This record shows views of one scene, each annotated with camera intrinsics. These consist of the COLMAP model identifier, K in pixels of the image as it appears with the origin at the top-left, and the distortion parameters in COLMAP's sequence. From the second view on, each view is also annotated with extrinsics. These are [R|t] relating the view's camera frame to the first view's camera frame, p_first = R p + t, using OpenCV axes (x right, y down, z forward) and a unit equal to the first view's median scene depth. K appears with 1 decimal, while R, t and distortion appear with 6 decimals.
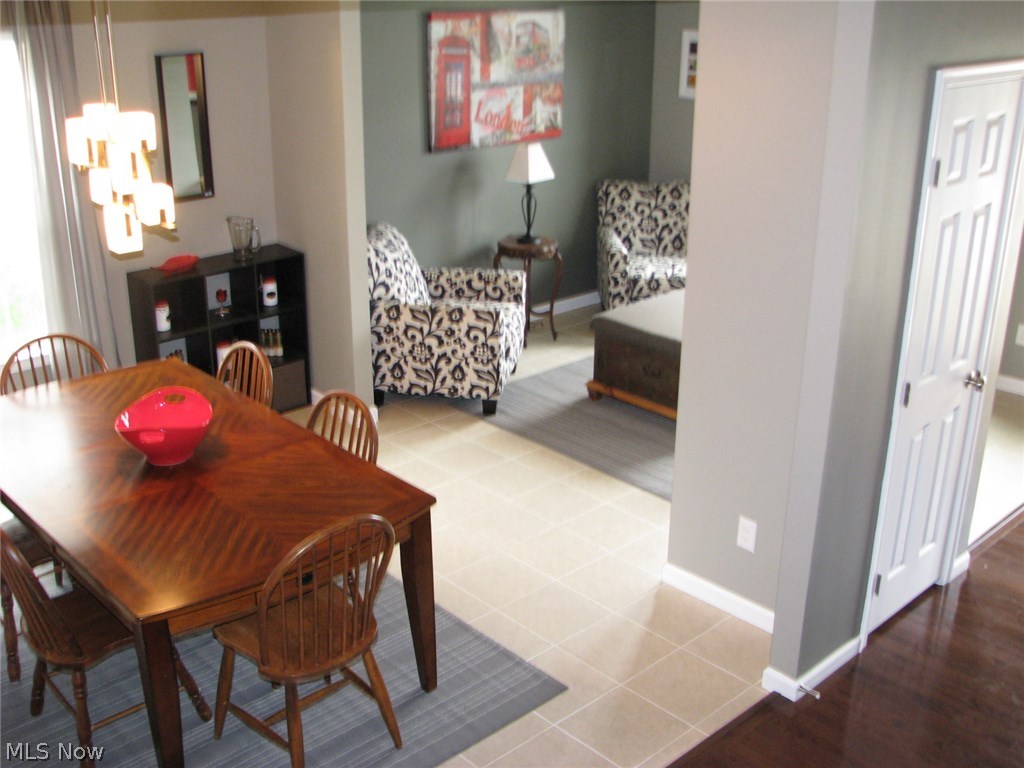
lens RADIAL K [[1117.6, 0, 508.1], [0, 1117.6, 359.8], [0, 0, 1]] dist [-0.433238, 1.873274]
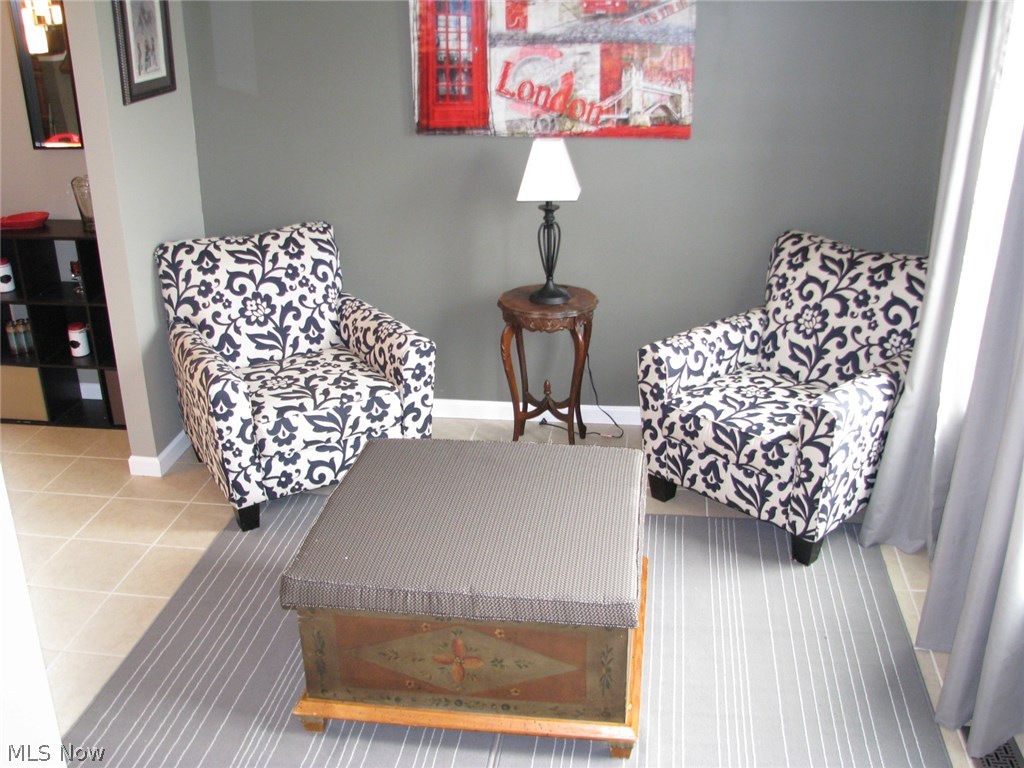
lens RADIAL K [[1113.8, 0, 513.2], [0, 1113.8, 348.0], [0, 0, 1]] dist [-0.175160, 0.240339]
pose [[0.638605, 0.262877, -0.723242, 0.550934], [-0.245124, 0.960377, 0.132629, -0.186163], [0.729450, 0.092586, 0.677739, 0.670828]]
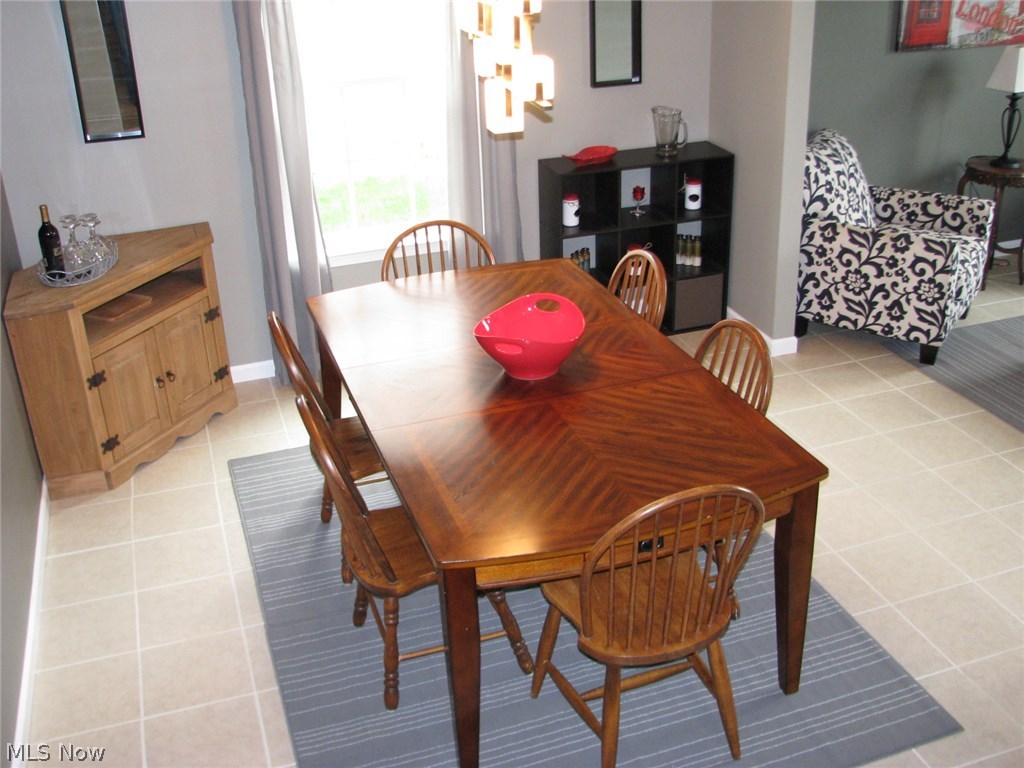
lens RADIAL K [[1113.8, 0, 513.2], [0, 1113.8, 348.0], [0, 0, 1]] dist [-0.175160, 0.240339]
pose [[0.914747, 0.135585, -0.380597, 0.010616], [-0.106239, 0.989579, 0.097191, -0.009976], [0.389808, -0.048471, 0.919620, 0.104534]]
